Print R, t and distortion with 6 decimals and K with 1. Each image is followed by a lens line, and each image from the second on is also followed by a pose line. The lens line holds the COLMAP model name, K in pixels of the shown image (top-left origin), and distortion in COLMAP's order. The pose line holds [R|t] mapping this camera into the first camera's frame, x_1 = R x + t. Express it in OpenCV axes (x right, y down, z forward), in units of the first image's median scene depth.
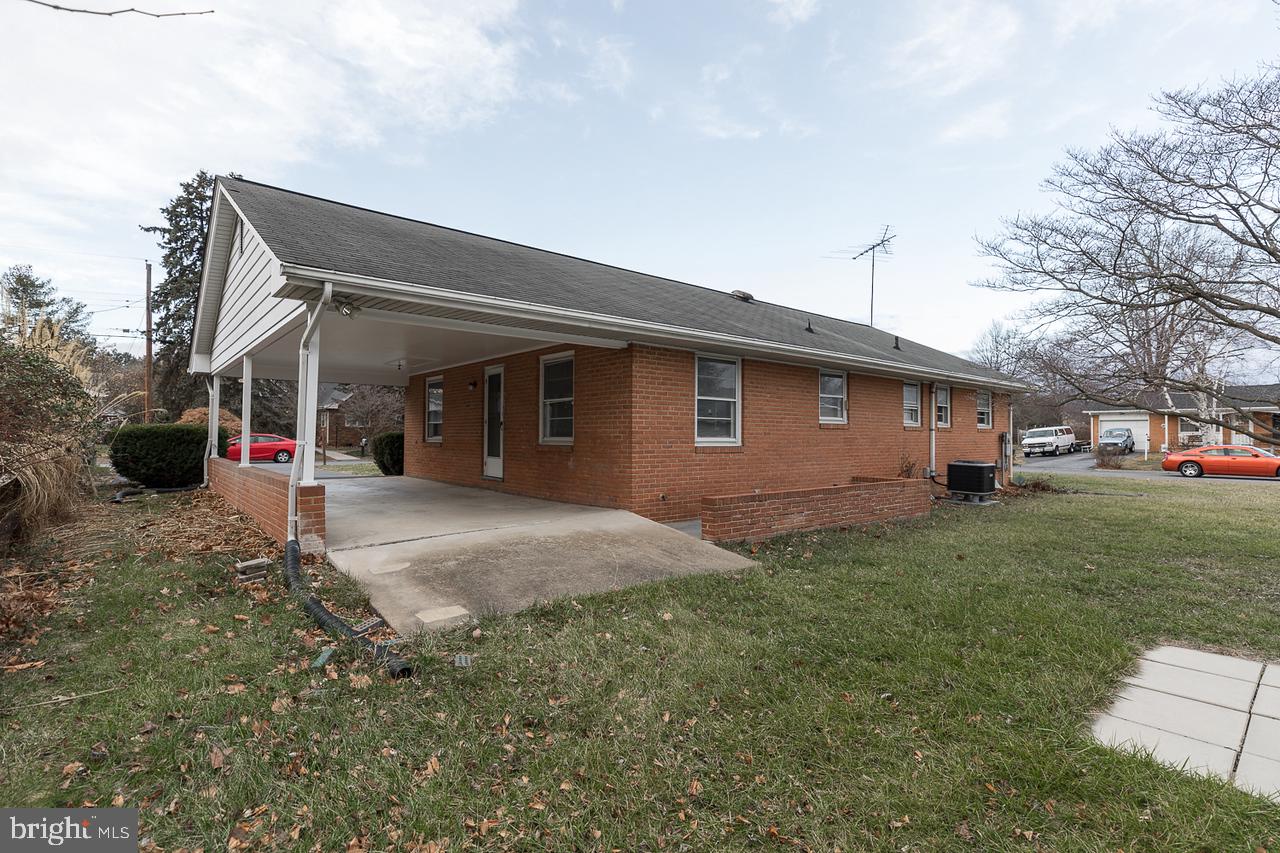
lens RADIAL K [[585.2, 0, 645.4], [0, 585.2, 428.8], [0, 0, 1]] dist [0.012742, -0.000104]
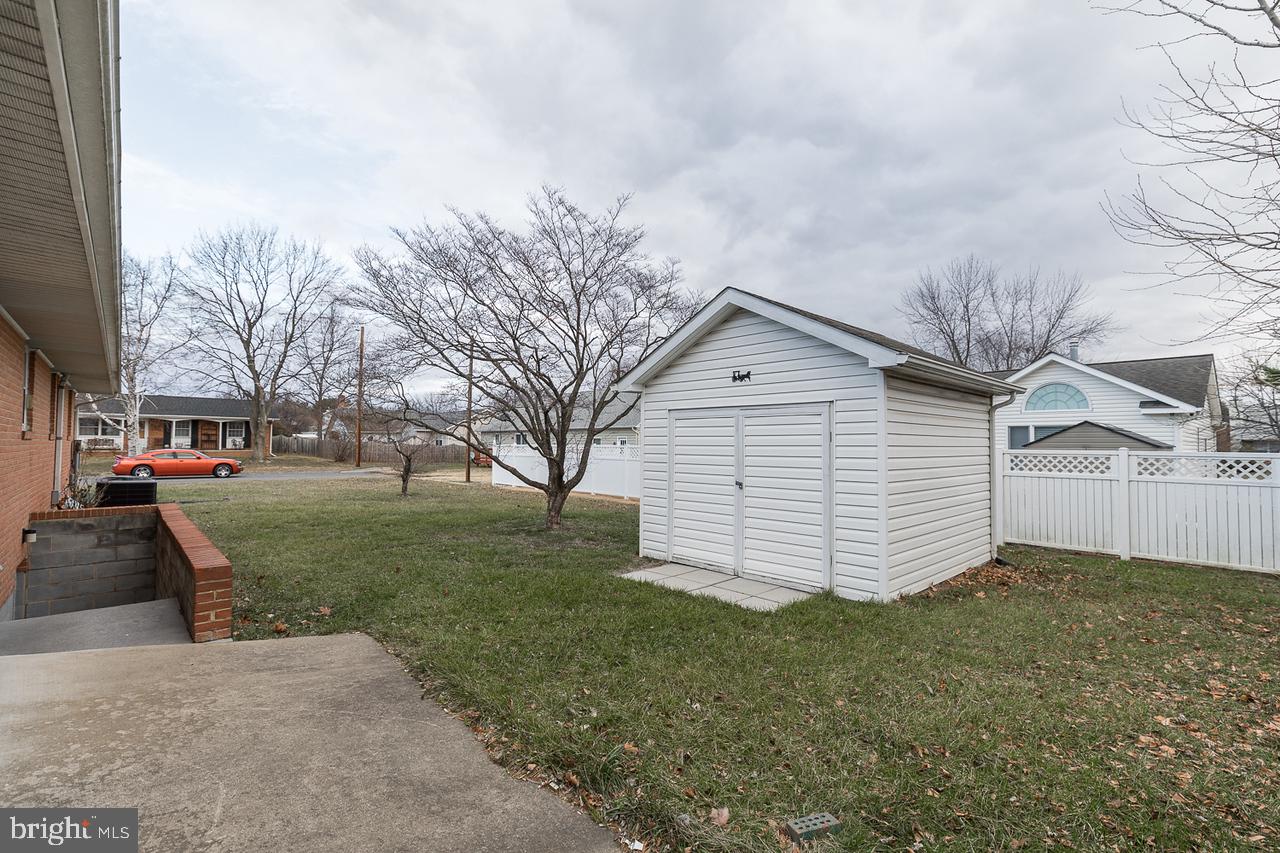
lens RADIAL K [[565.5, 0, 642.2], [0, 565.5, 425.9], [0, 0, 1]] dist [0.000989, -0.000001]
pose [[-0.025770, 0.026368, 0.999320, -0.288641], [-0.017869, 0.999480, -0.026833, -0.009037], [-0.999508, -0.018549, -0.025285, 0.356797]]
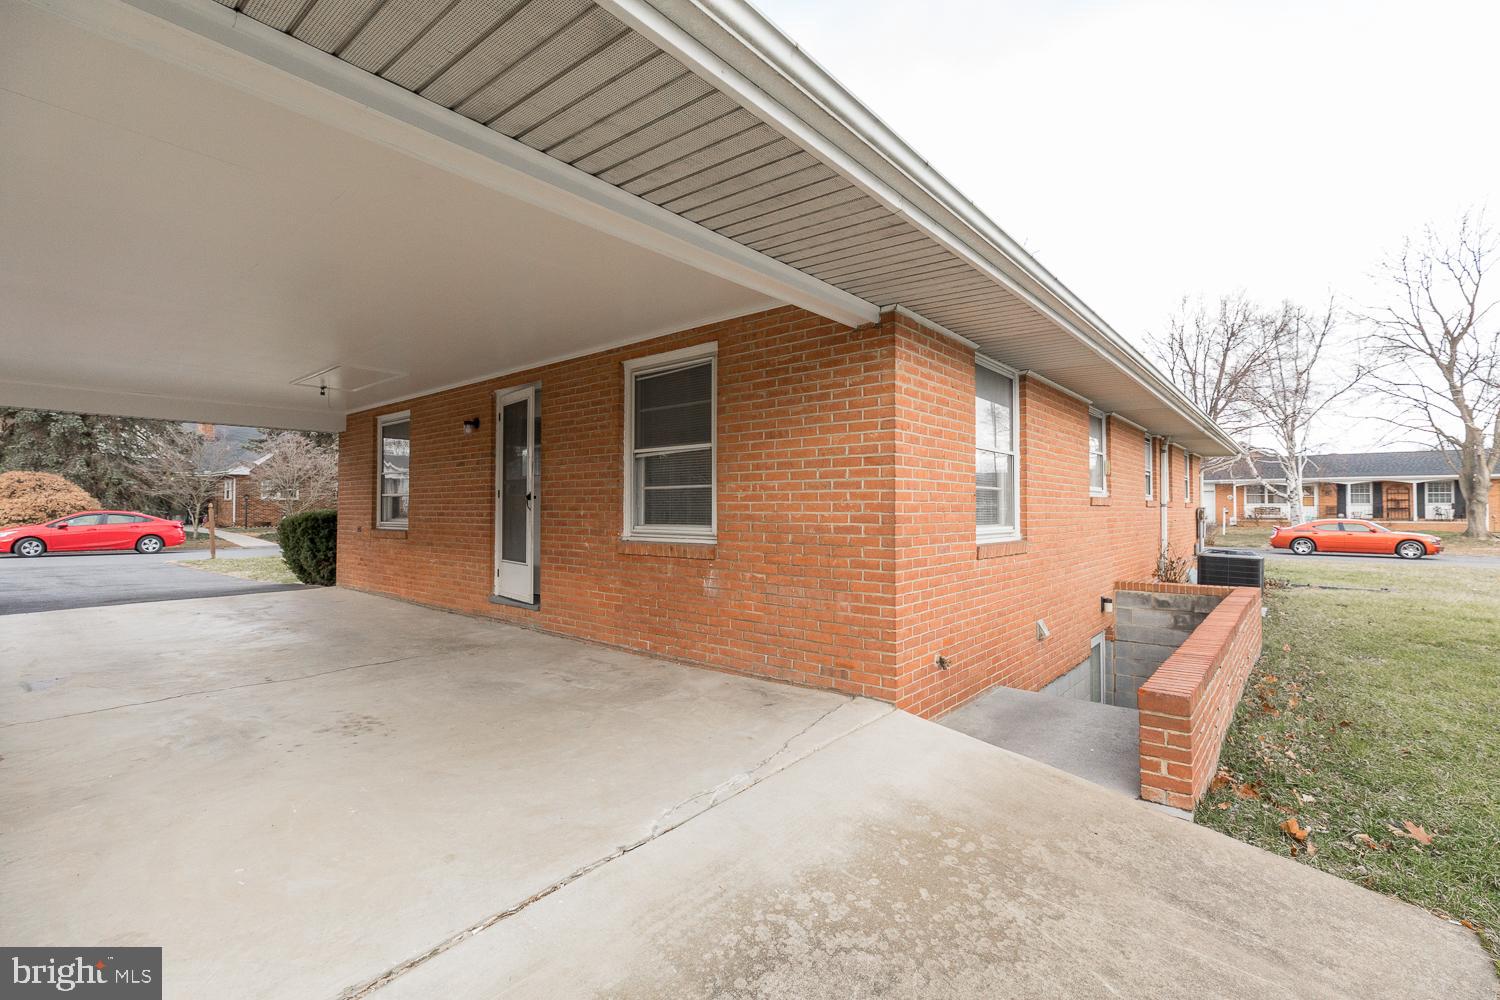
lens RADIAL K [[662.7, 0, 752.6], [0, 662.7, 499.3], [0, 0, 1]] dist [0.000989, -0.000001]
pose [[0.987701, -0.001344, 0.156346, -0.138440], [0.001605, 0.999998, -0.001540, -0.005616], [-0.156344, 0.001772, 0.987701, 0.370085]]
